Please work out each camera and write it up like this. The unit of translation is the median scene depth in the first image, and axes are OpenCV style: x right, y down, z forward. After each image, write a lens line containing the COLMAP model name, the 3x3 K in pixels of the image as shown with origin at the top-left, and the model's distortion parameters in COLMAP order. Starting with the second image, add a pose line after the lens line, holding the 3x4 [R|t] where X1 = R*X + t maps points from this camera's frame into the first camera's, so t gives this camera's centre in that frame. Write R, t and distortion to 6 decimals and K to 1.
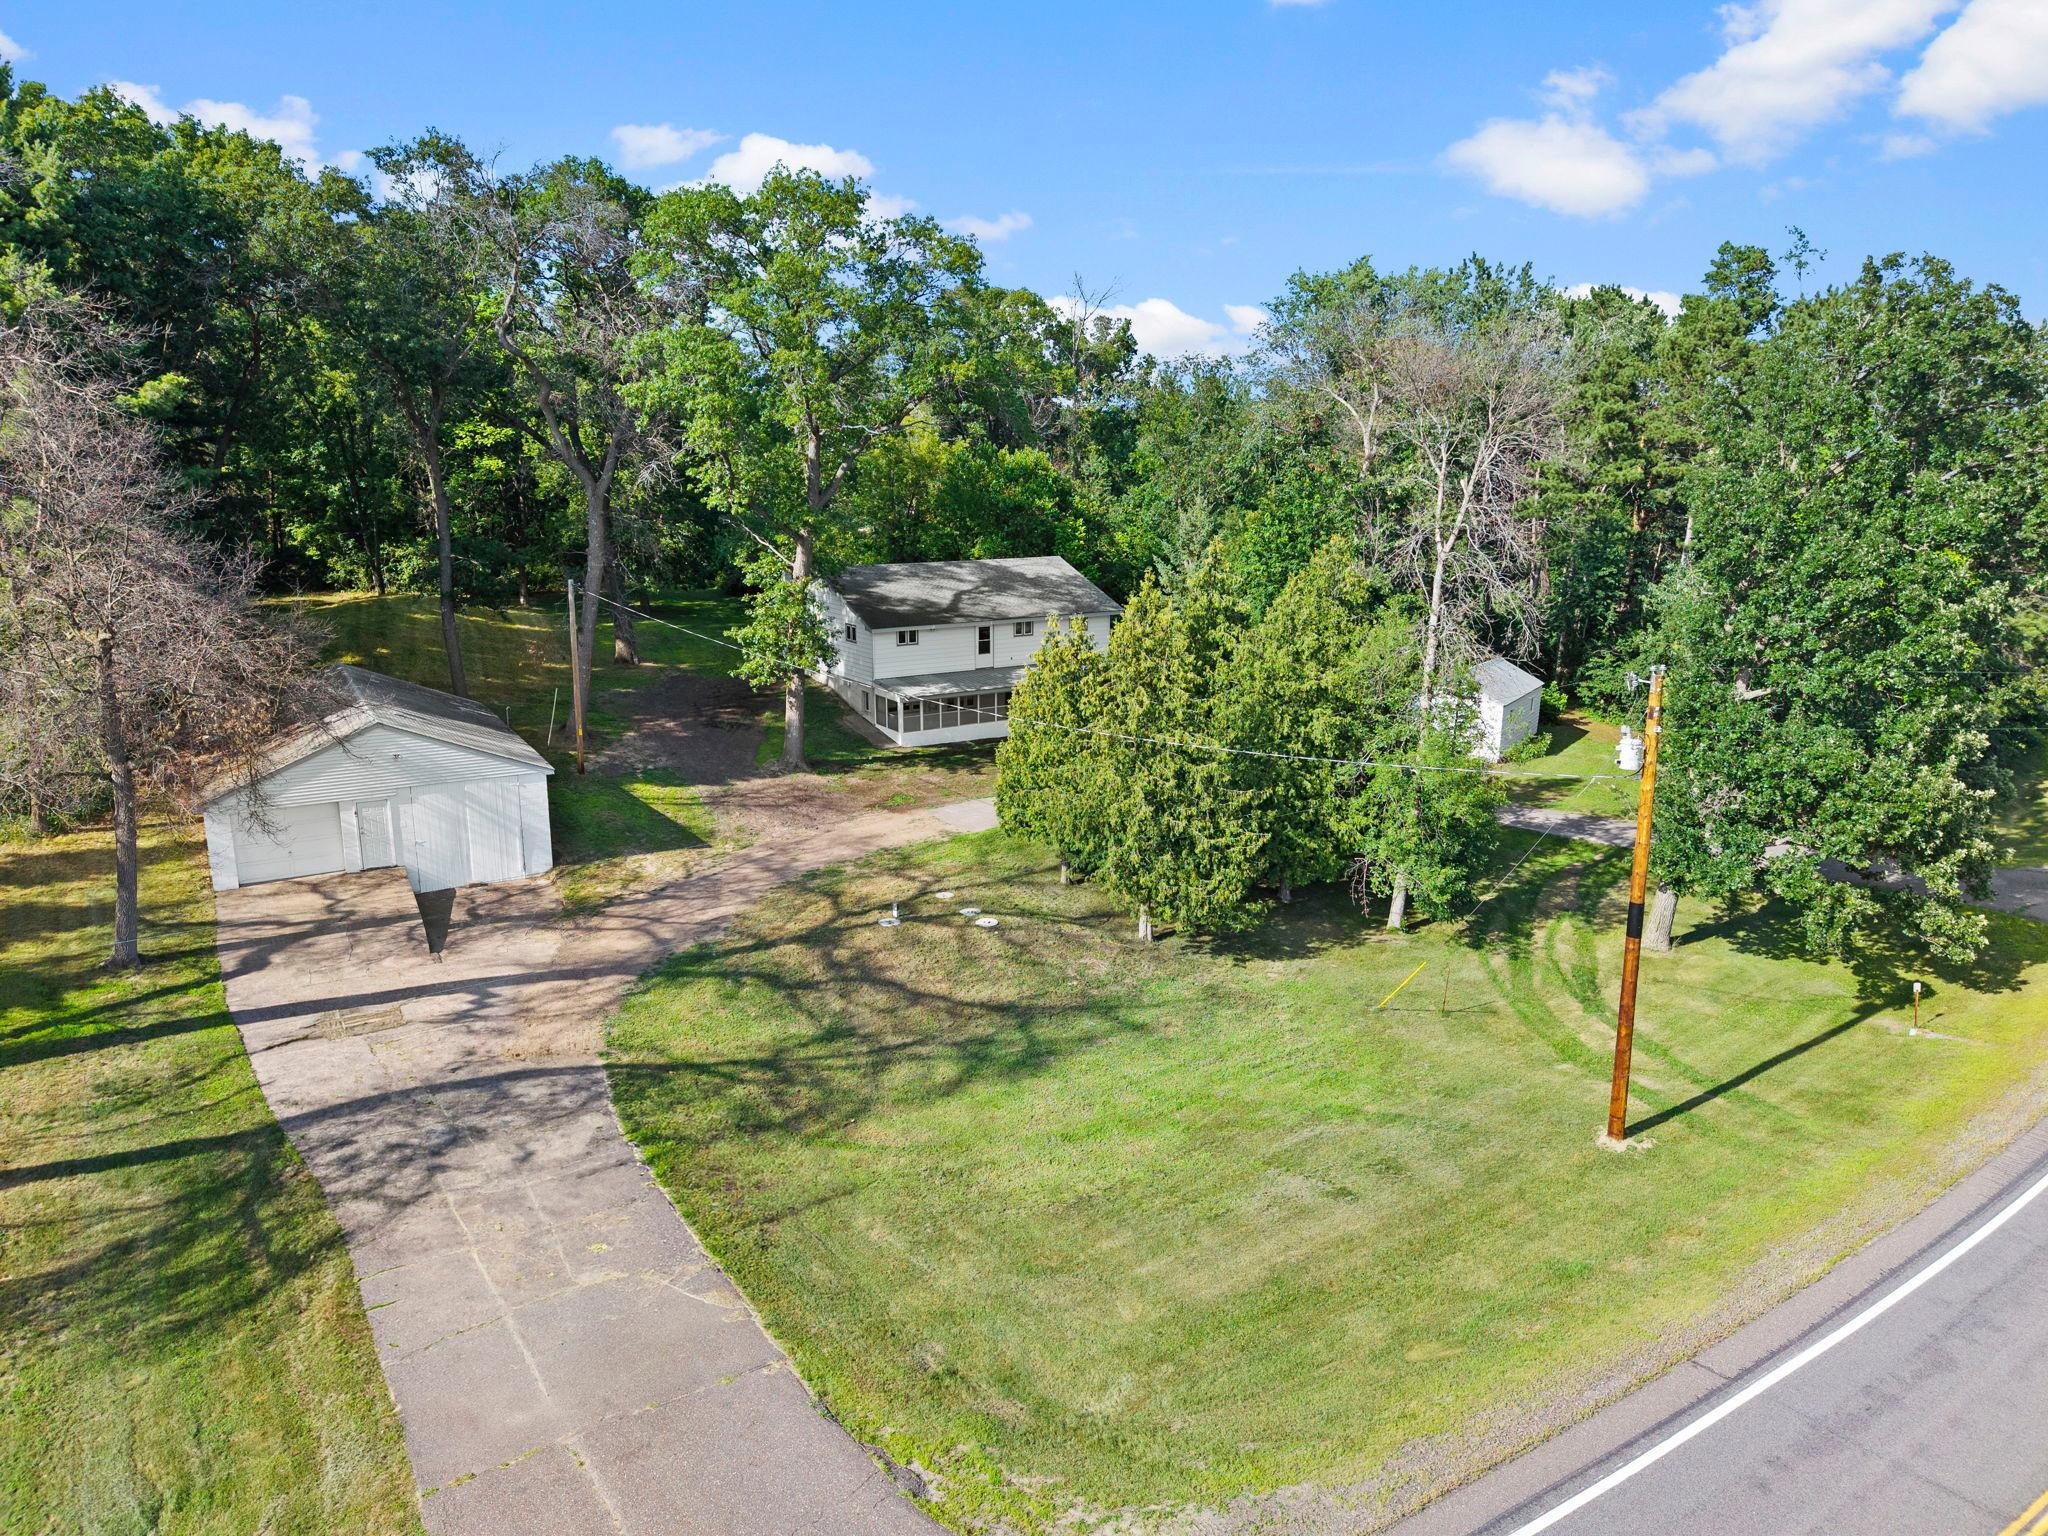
lens RADIAL K [[1352.2, 0, 1031.4], [0, 1352.2, 773.1], [0, 0, 1]] dist [0.023927, -0.024641]
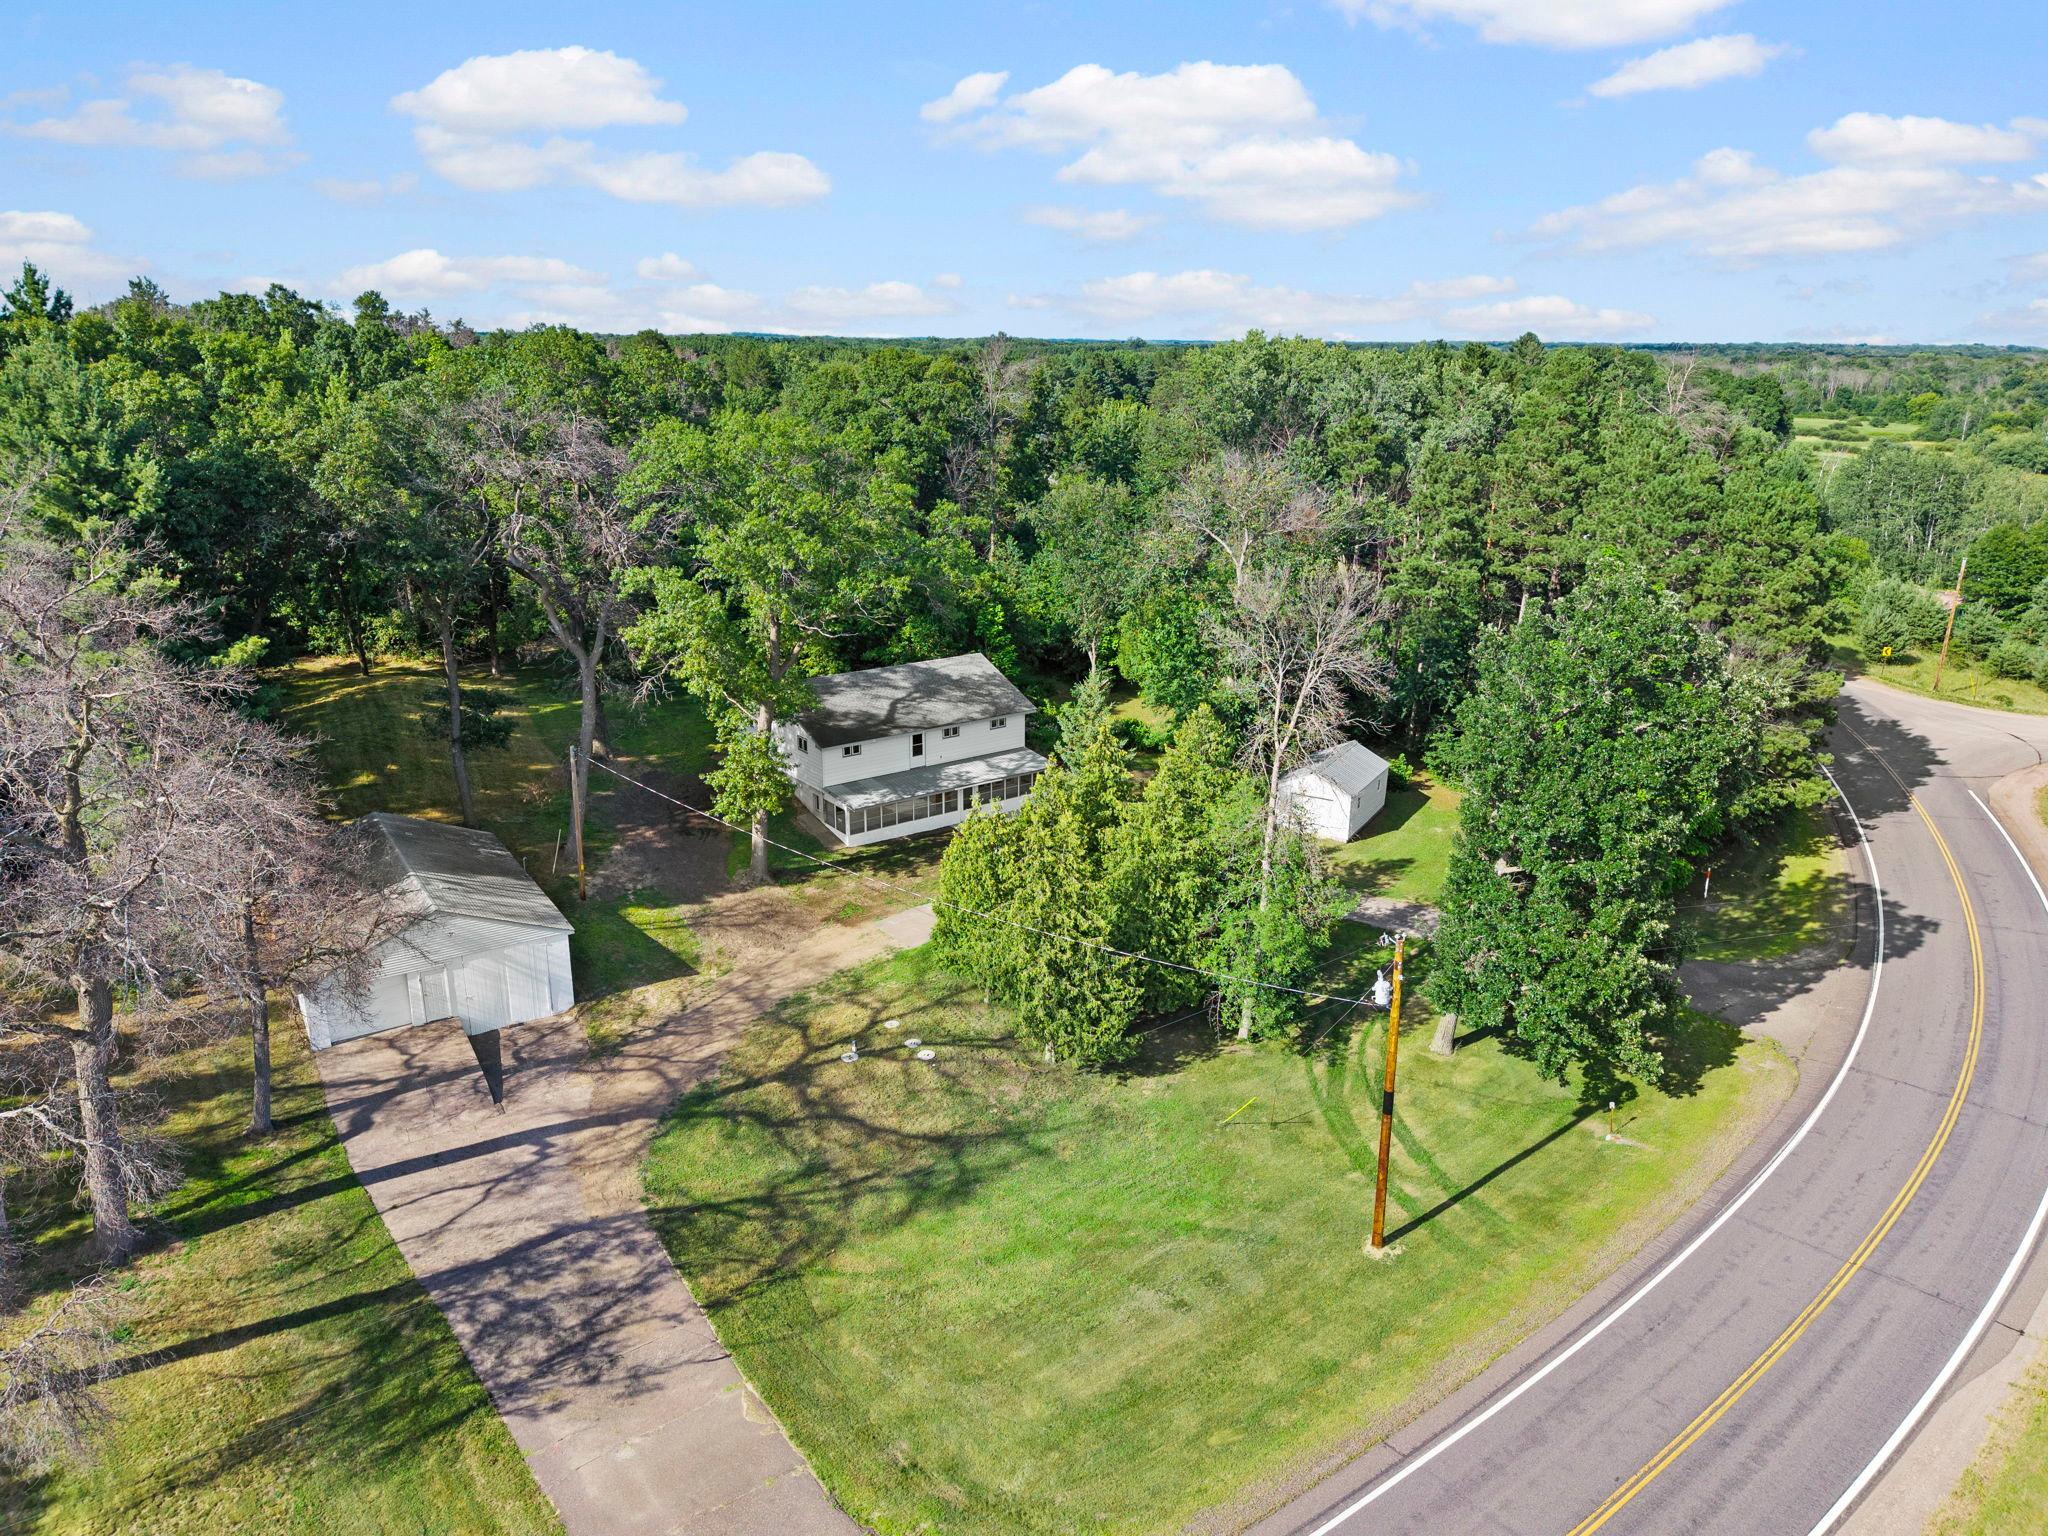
lens RADIAL K [[1352.2, 0, 1034.0], [0, 1352.2, 764.8], [0, 0, 1]] dist [0.023927, -0.024641]
pose [[0.998273, -0.010288, 0.057831, -0.002259], [0.006409, 0.997742, 0.066864, -0.273494], [-0.058389, -0.066378, 0.996085, -0.294610]]
